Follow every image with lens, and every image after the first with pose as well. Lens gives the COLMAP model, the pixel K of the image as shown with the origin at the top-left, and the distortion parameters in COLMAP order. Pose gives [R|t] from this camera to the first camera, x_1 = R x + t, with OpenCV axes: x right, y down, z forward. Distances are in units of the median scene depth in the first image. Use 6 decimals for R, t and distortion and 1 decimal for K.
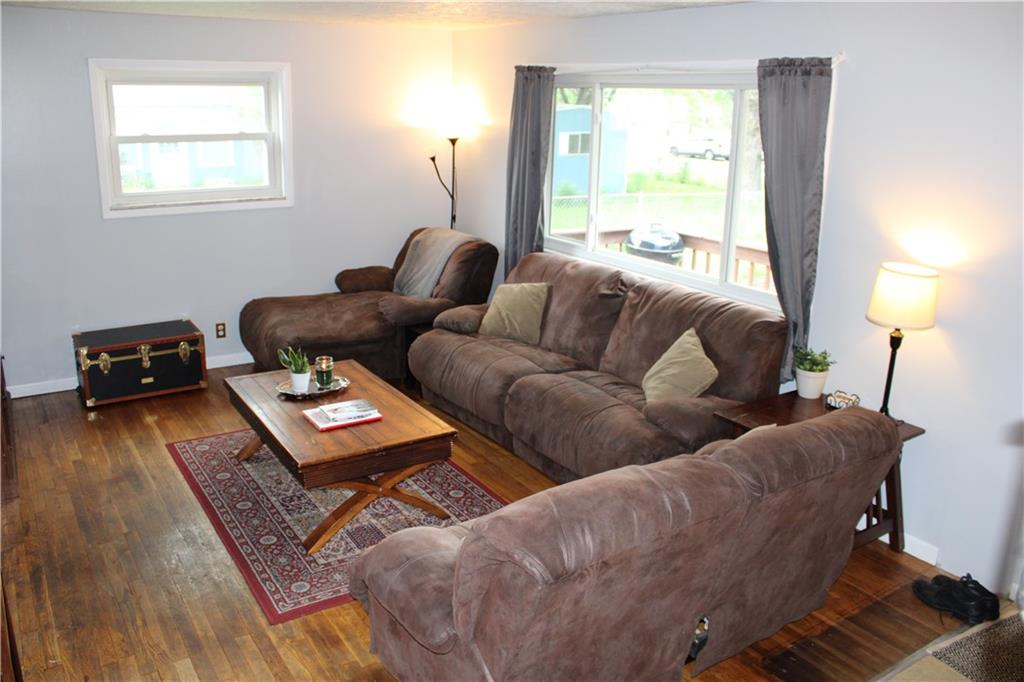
lens RADIAL K [[850.1, 0, 512.0], [0, 850.1, 341.0], [0, 0, 1]] dist [-0.175138, 0.165719]
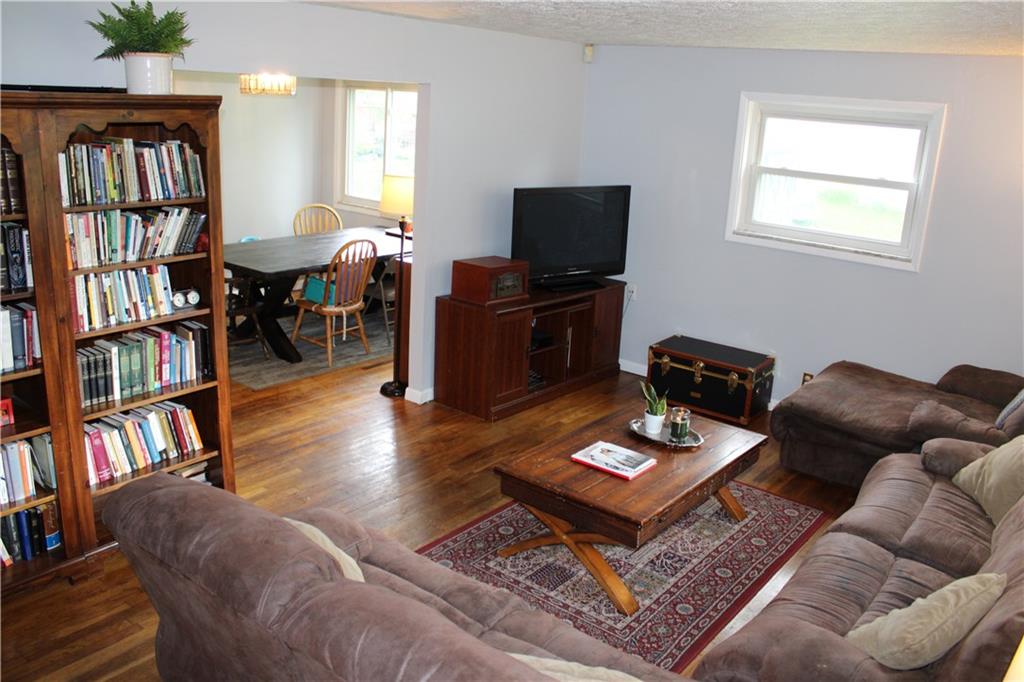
lens RADIAL K [[850.1, 0, 512.0], [0, 850.1, 341.0], [0, 0, 1]] dist [-0.175138, 0.165719]
pose [[0.311134, 0.257645, -0.914776, 0.438421], [-0.310818, 0.937203, 0.158247, -0.111459], [0.898103, 0.235092, 0.371677, 0.377266]]
